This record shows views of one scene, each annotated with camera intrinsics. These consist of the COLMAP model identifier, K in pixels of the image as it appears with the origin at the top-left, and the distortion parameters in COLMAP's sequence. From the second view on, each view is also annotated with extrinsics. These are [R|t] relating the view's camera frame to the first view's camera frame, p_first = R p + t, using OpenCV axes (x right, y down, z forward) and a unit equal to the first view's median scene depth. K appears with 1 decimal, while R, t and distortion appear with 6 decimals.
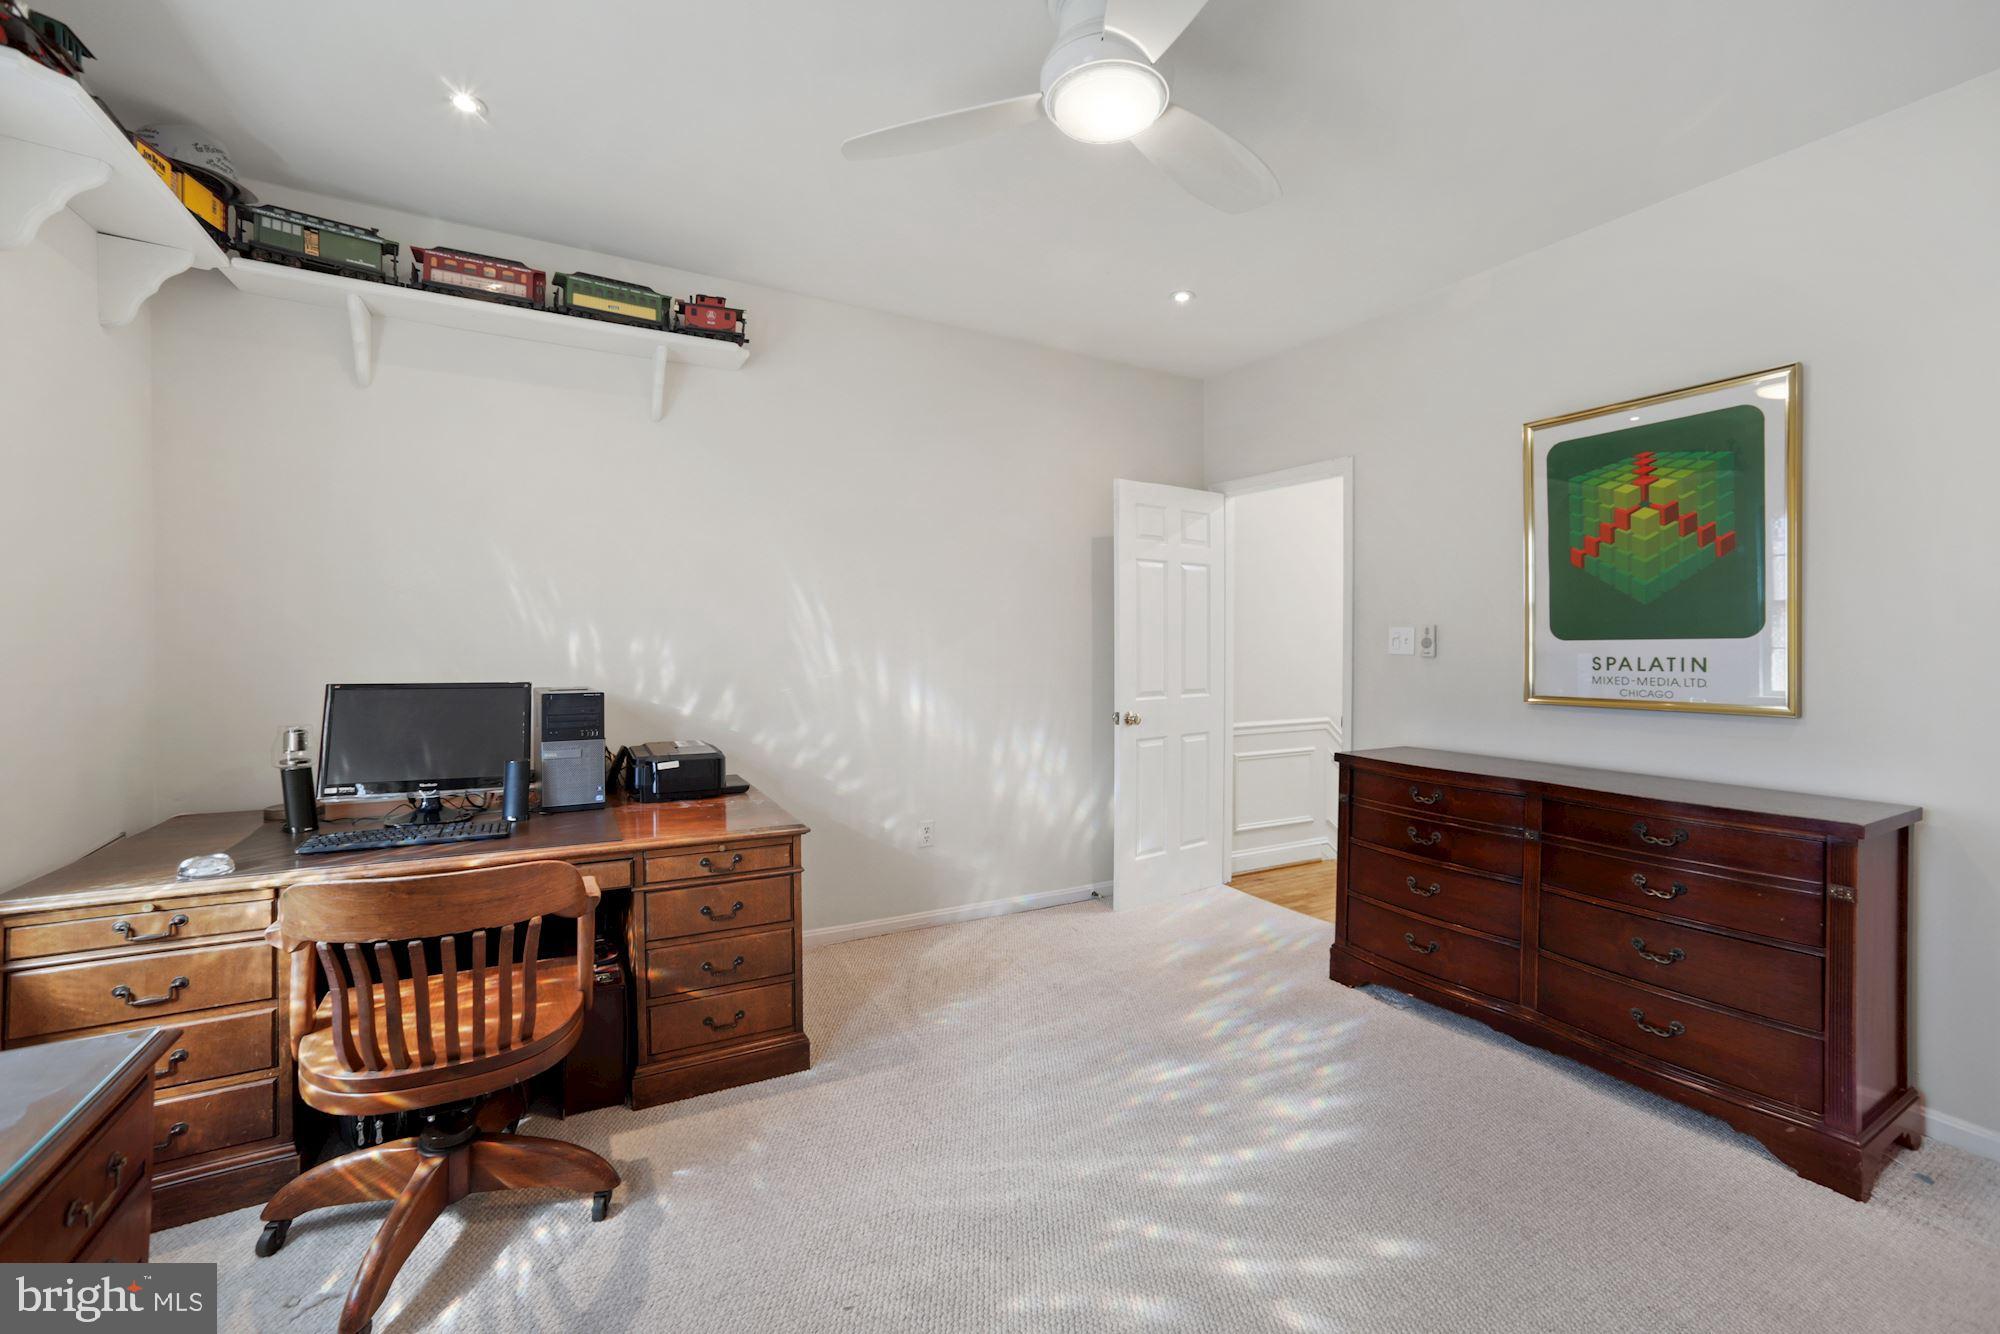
lens RADIAL K [[811.2, 0, 1000.2], [0, 811.2, 651.3], [0, 0, 1]] dist [-0.055078, 0.028480]
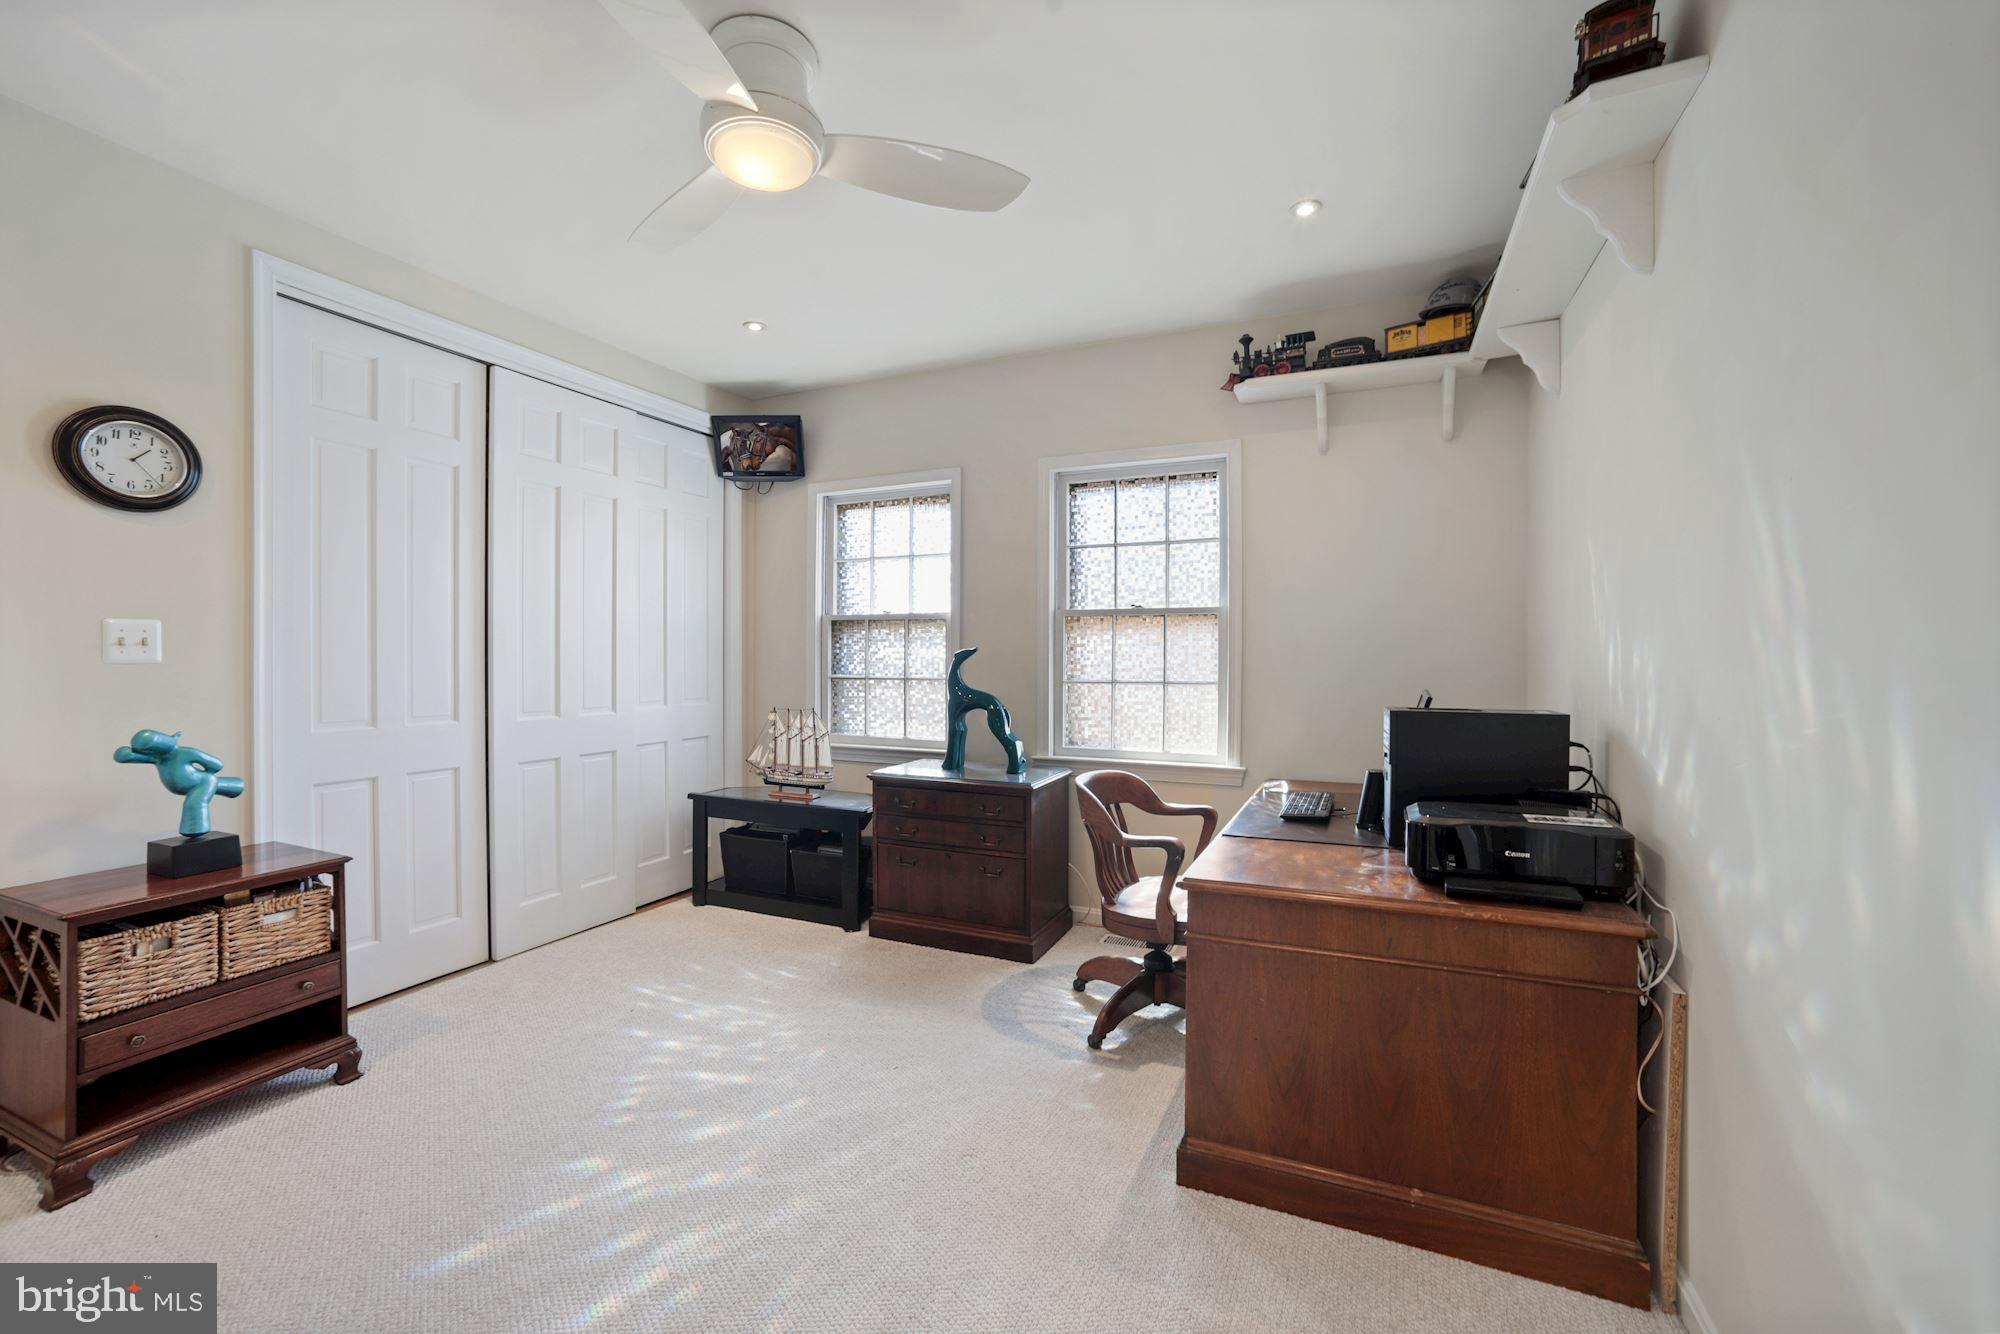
lens RADIAL K [[811.2, 0, 1000.2], [0, 811.2, 651.3], [0, 0, 1]] dist [-0.055078, 0.028480]
pose [[-0.808451, -0.014163, -0.588394, 0.472926], [-0.012932, 0.999897, -0.006299, -0.006775], [0.588422, 0.002517, -0.808550, 1.896379]]
